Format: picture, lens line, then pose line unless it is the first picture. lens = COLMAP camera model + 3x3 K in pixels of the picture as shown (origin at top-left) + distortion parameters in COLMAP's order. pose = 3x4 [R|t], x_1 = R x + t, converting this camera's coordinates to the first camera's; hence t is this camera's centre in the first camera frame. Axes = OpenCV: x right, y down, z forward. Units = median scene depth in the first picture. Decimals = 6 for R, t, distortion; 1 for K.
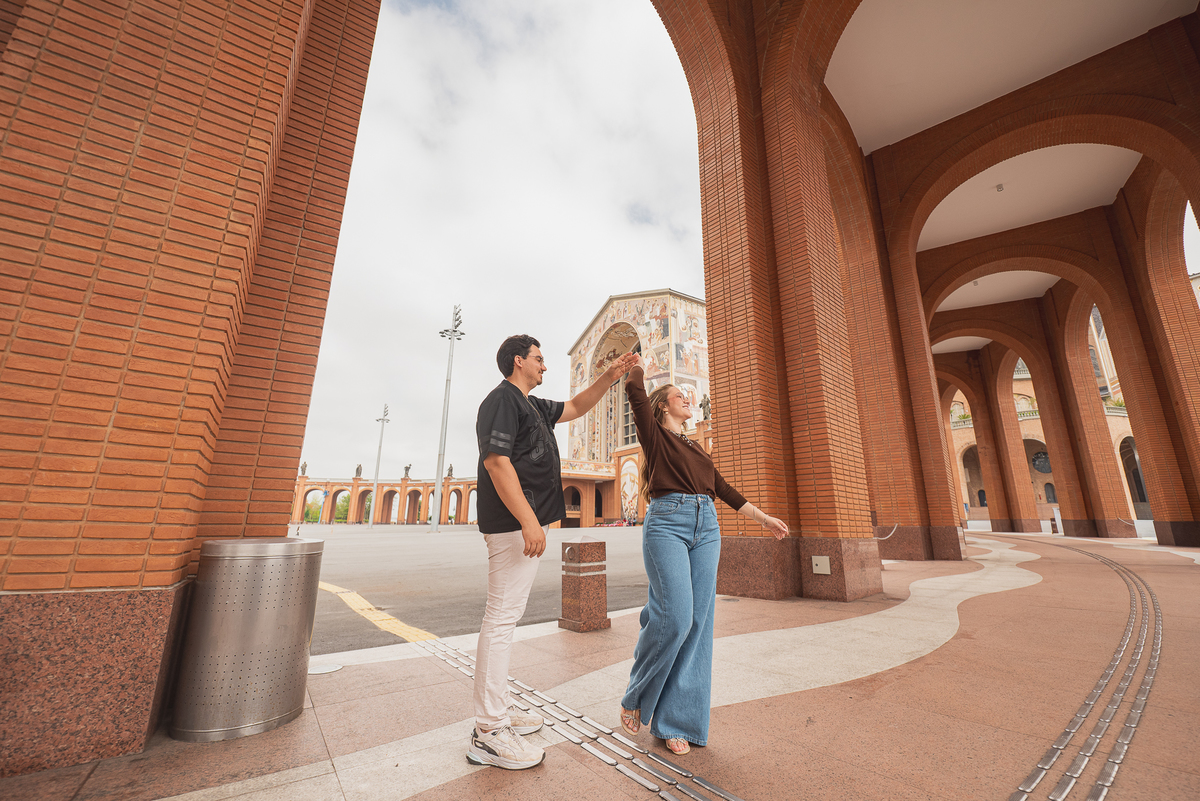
lens RADIAL K [[488.0, 0, 603.4], [0, 488.0, 399.9], [0, 0, 1]] dist [-0.006372, -0.001686]
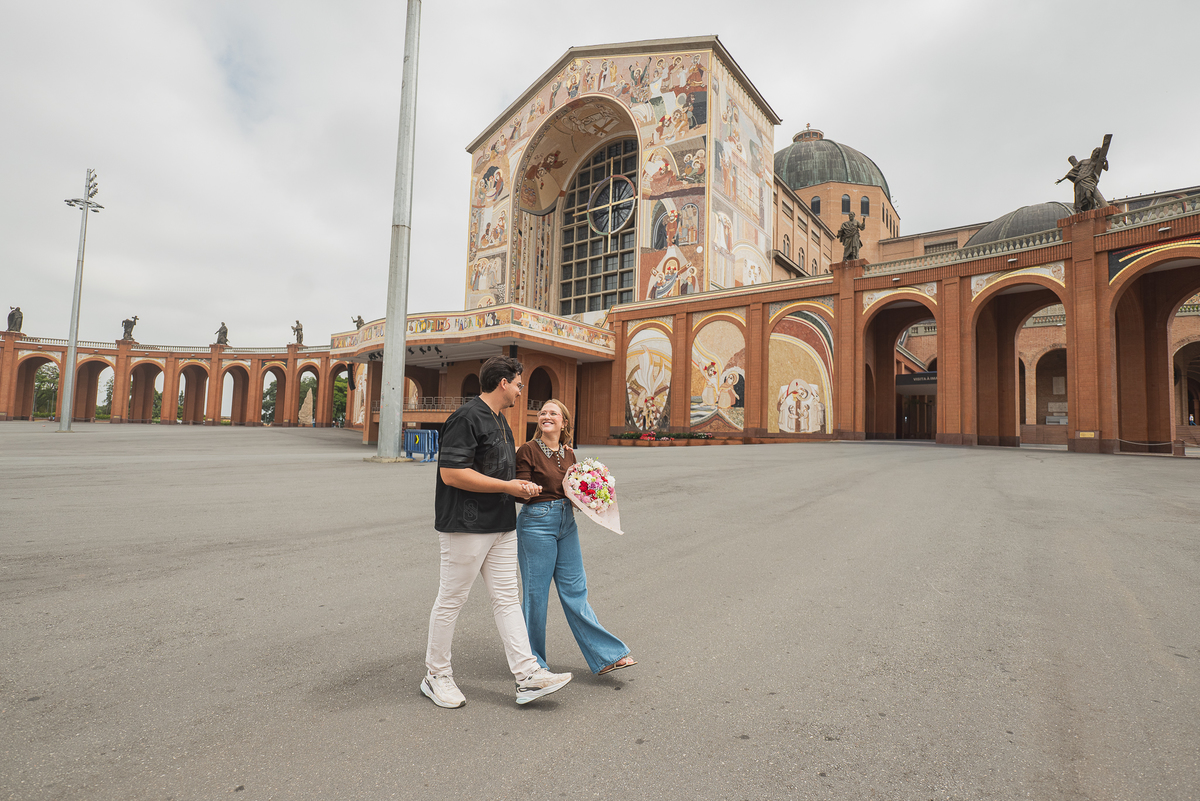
lens RADIAL K [[549.4, 0, 611.7], [0, 549.4, 409.4], [0, 0, 1]] dist [-0.008261, -0.001028]
pose [[0.928170, 0.036846, 0.370329, -0.194026], [-0.115633, 0.974388, 0.192867, 0.085683], [-0.353737, -0.221836, 0.908658, 0.360688]]
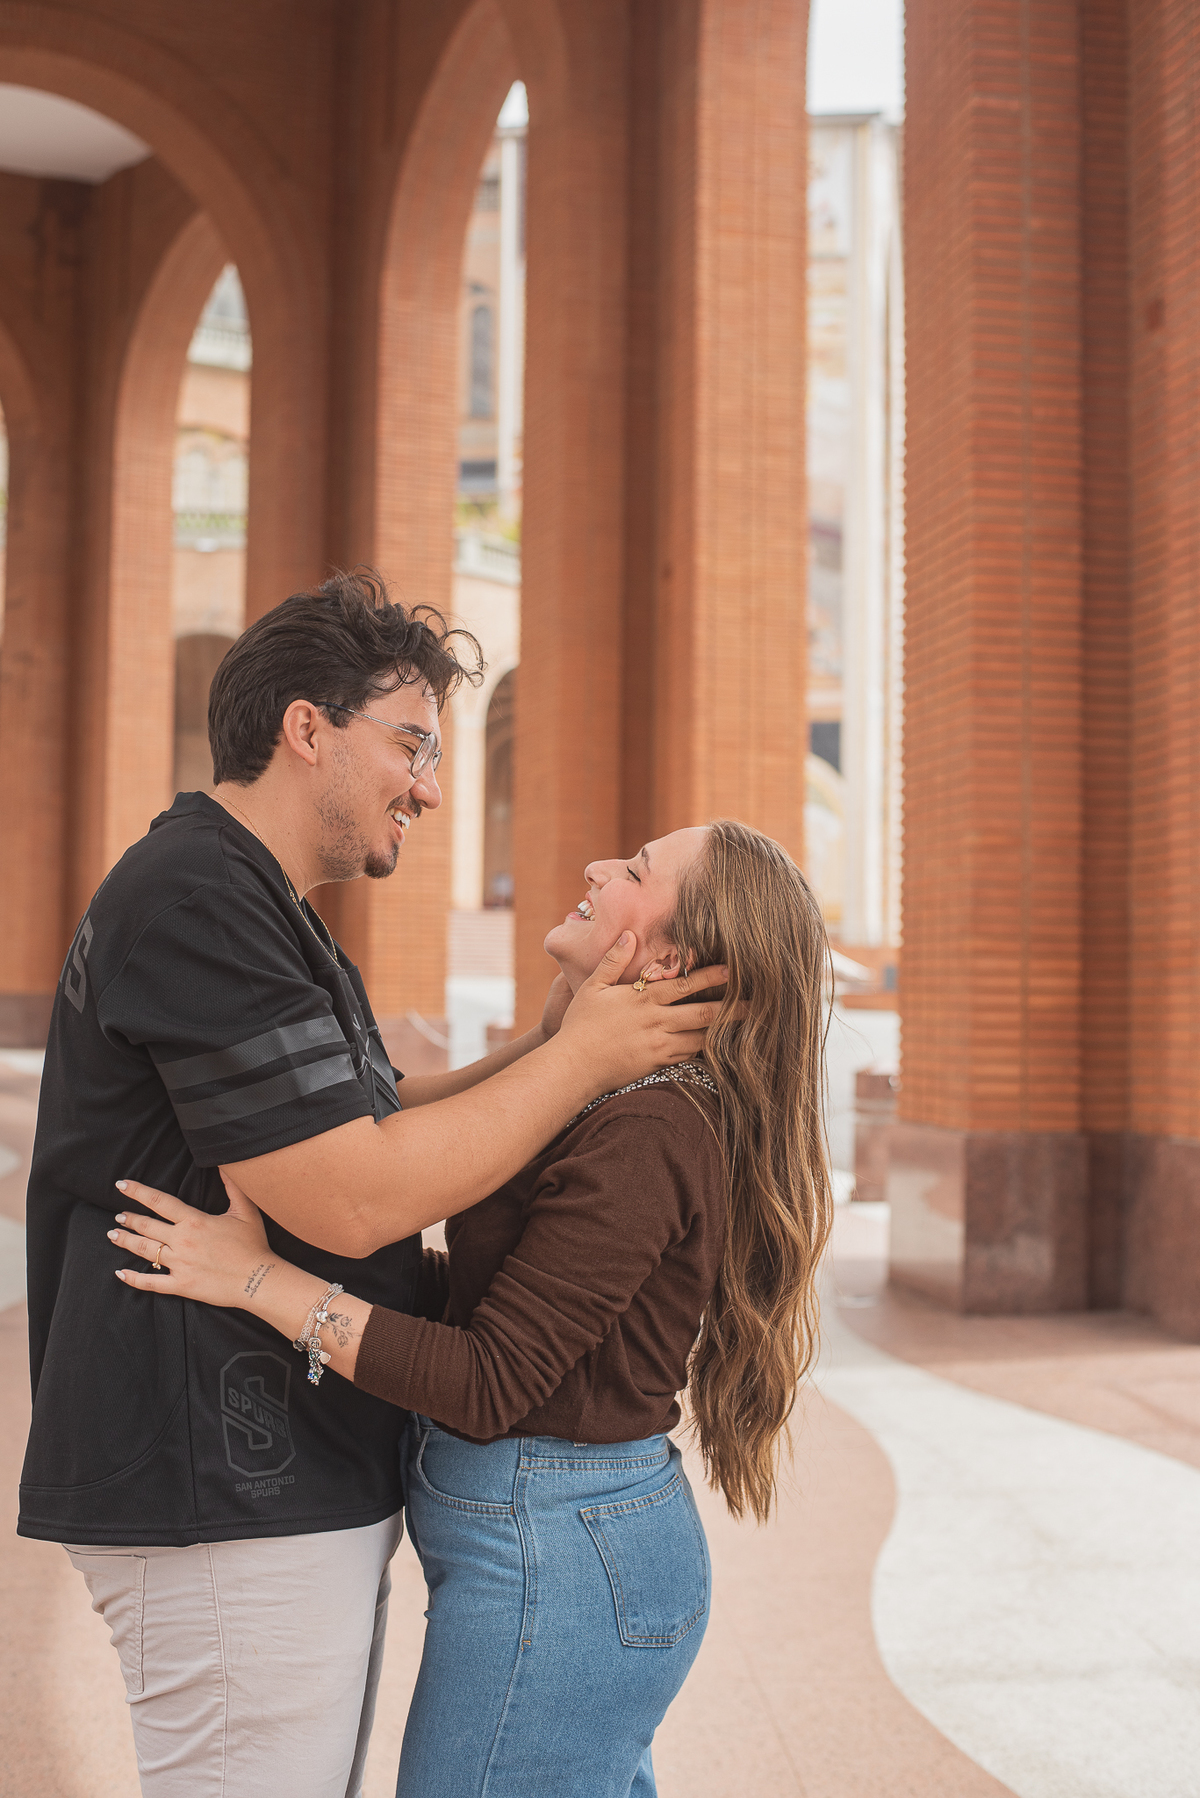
lens RADIAL K [[2626.8, 0, 602.0], [0, 2626.8, 894.7], [0, 0, 1]] dist [-0.066289, 0.000000]
pose [[0.649693, 0.030107, 0.759600, 0.030936], [-0.200260, 0.970699, 0.132810, -0.000633], [-0.733345, -0.238403, 0.636686, 0.026294]]
